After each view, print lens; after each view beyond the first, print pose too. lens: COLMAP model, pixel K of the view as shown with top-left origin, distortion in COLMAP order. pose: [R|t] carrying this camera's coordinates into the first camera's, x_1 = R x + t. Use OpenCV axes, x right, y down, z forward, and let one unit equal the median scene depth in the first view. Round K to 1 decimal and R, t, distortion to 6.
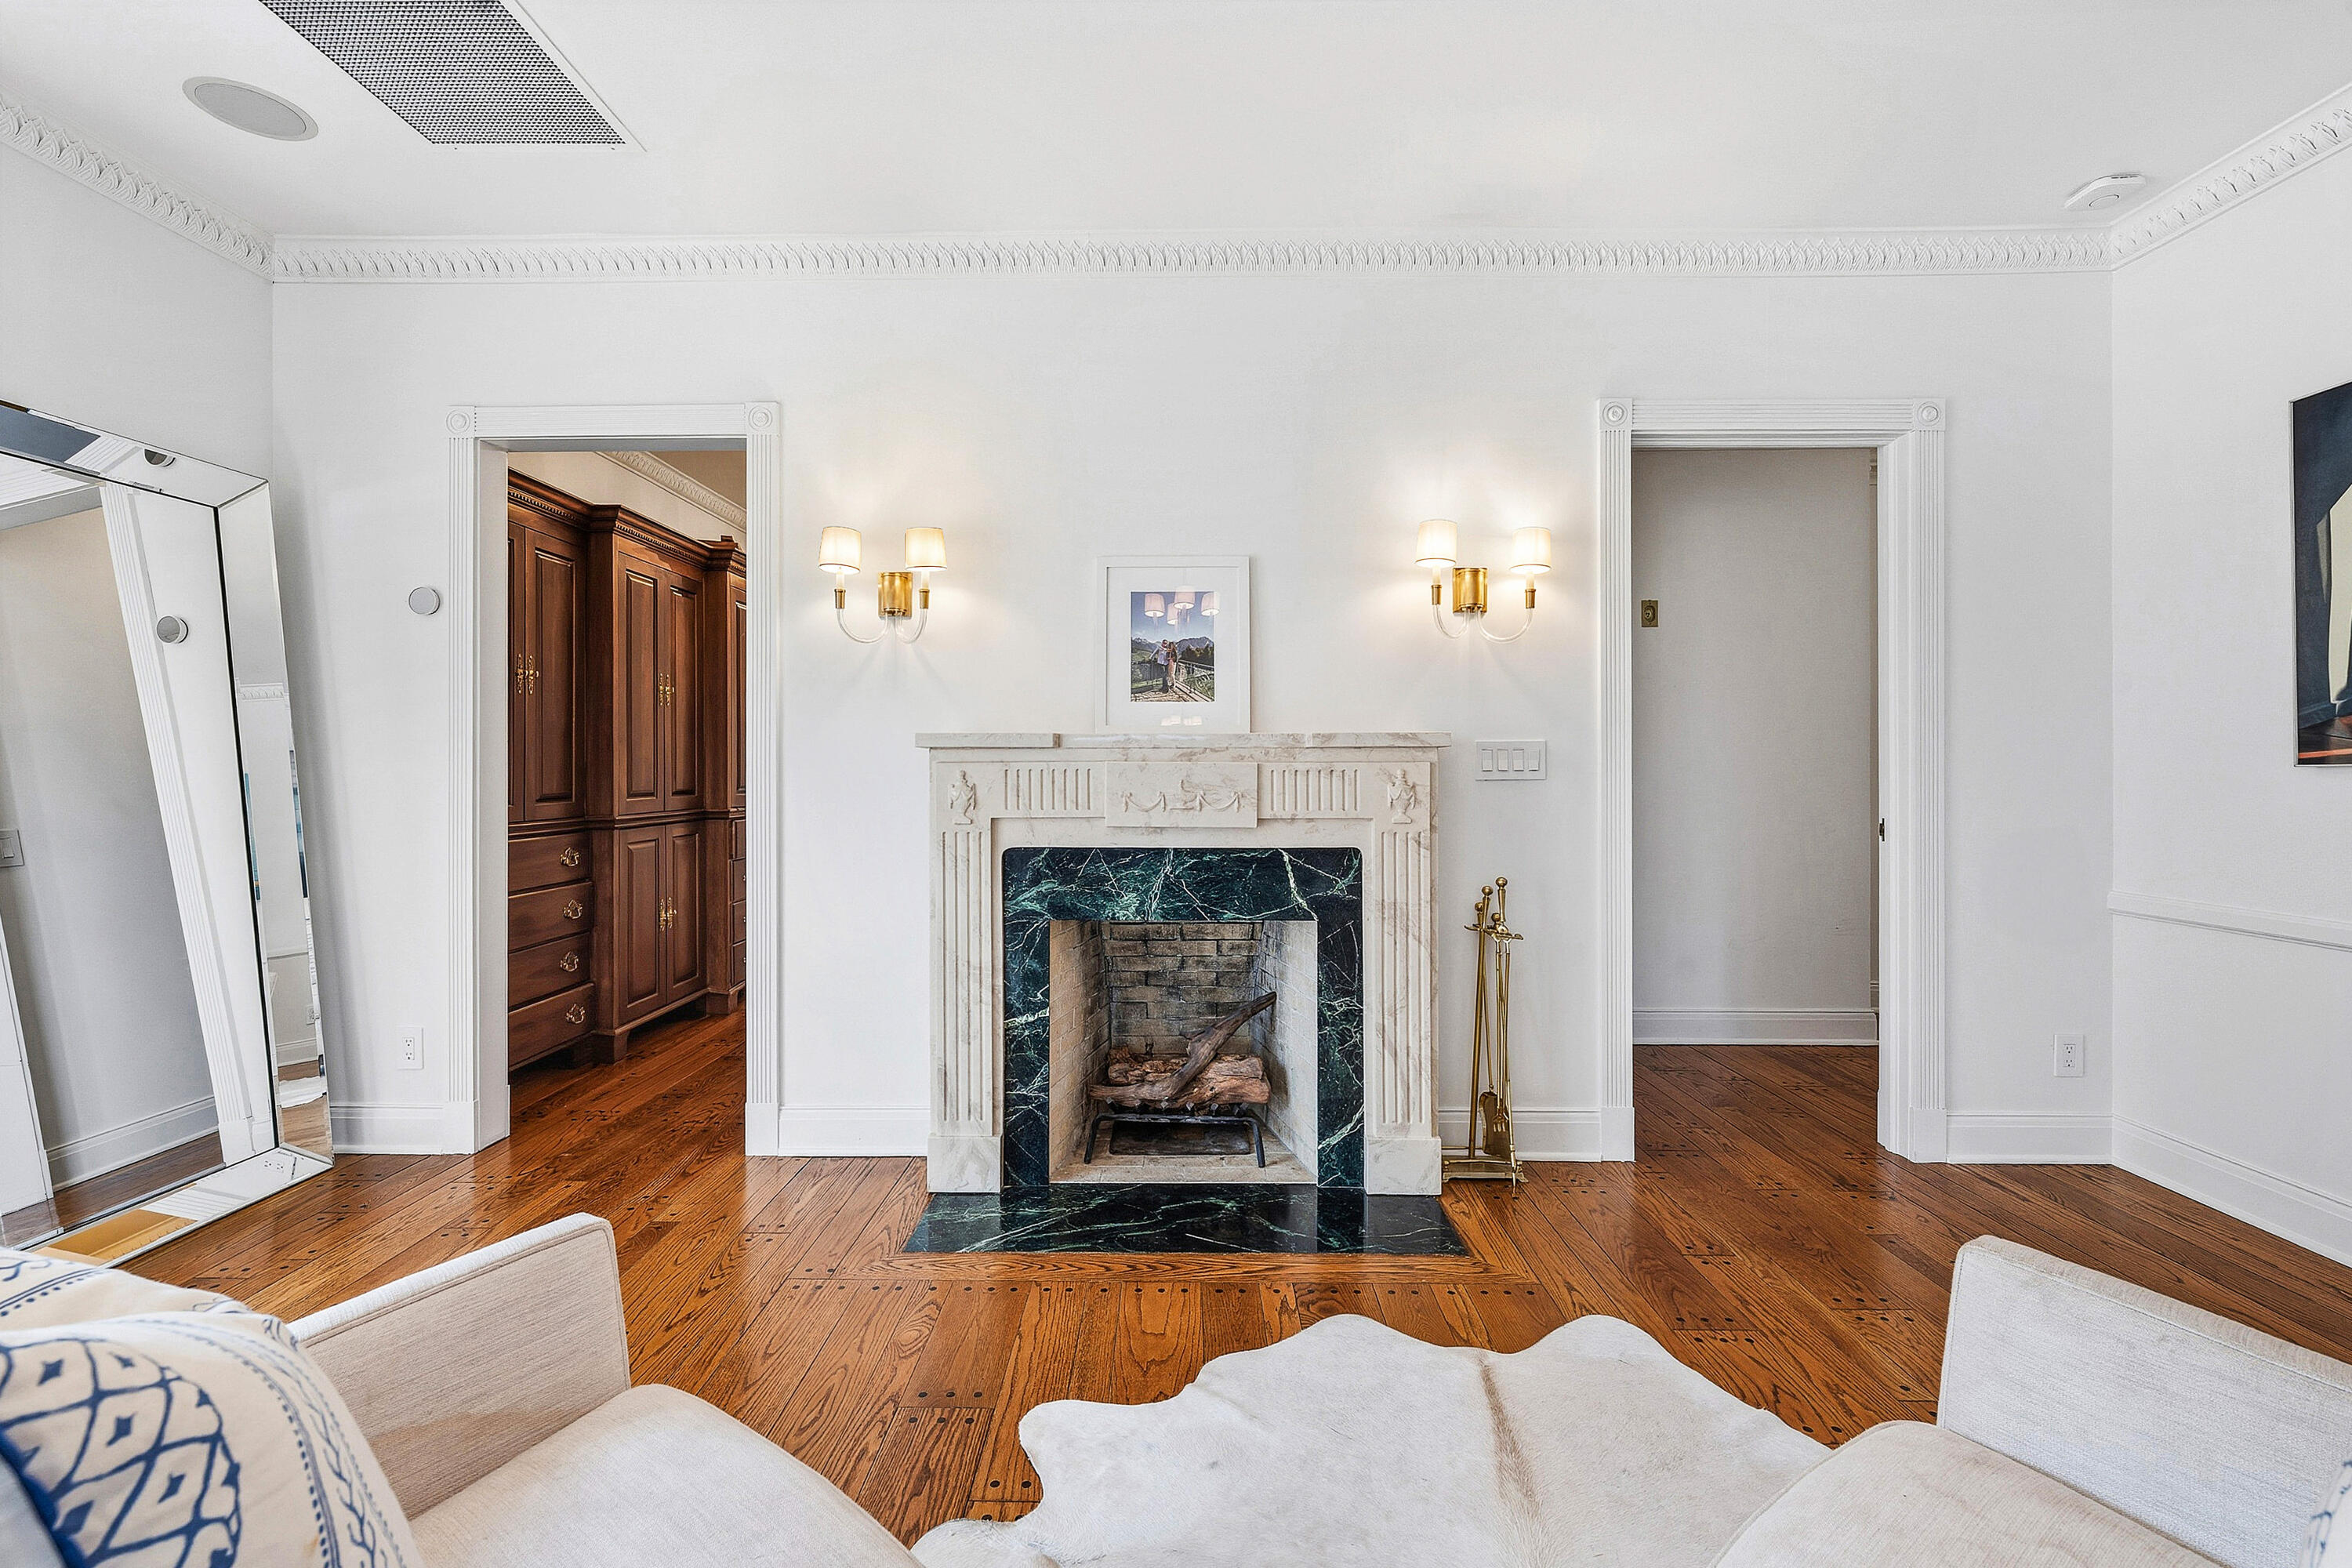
lens RADIAL K [[990.5, 0, 1168.7], [0, 990.5, 777.1], [0, 0, 1]] dist [-0.000615, 0.000314]
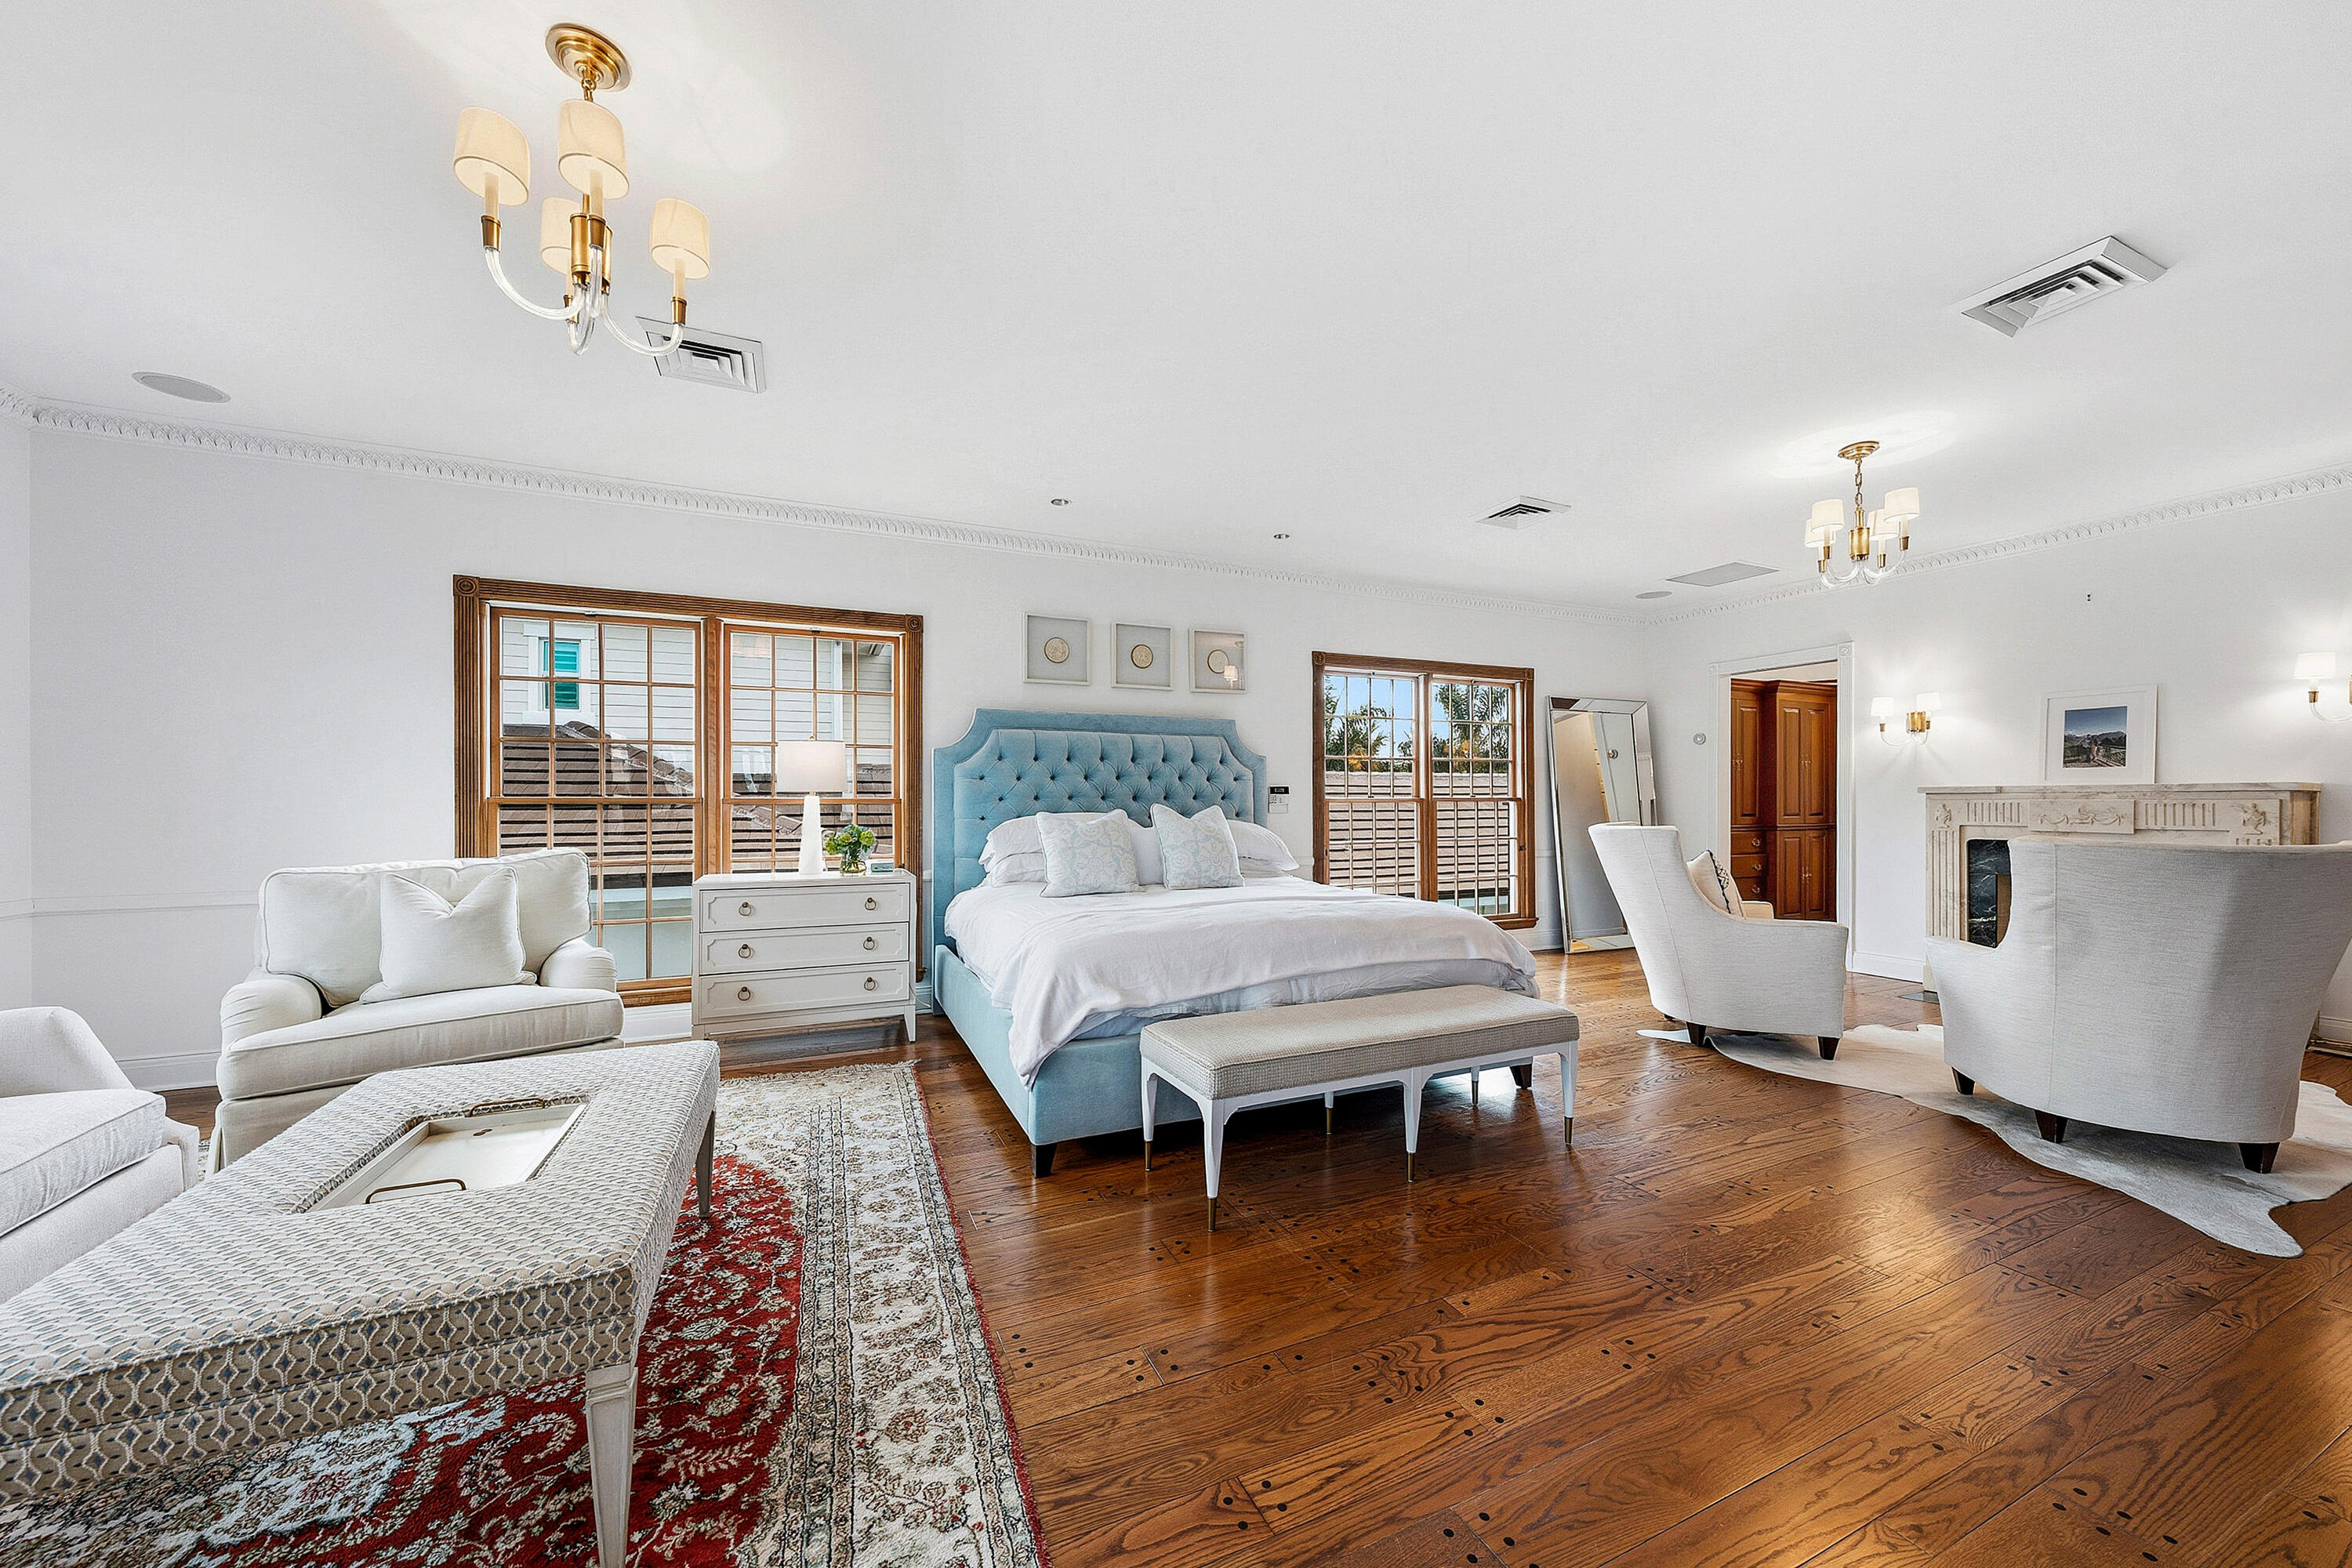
lens RADIAL K [[822.9, 0, 1186.0], [0, 822.9, 797.0], [0, 0, 1]] dist [0.001241, 0.000078]
pose [[0.413426, -0.005865, -0.910519, 0.714915], [-0.001062, 0.999975, -0.006924, -0.006648], [0.910537, 0.003829, 0.413409, -1.214449]]
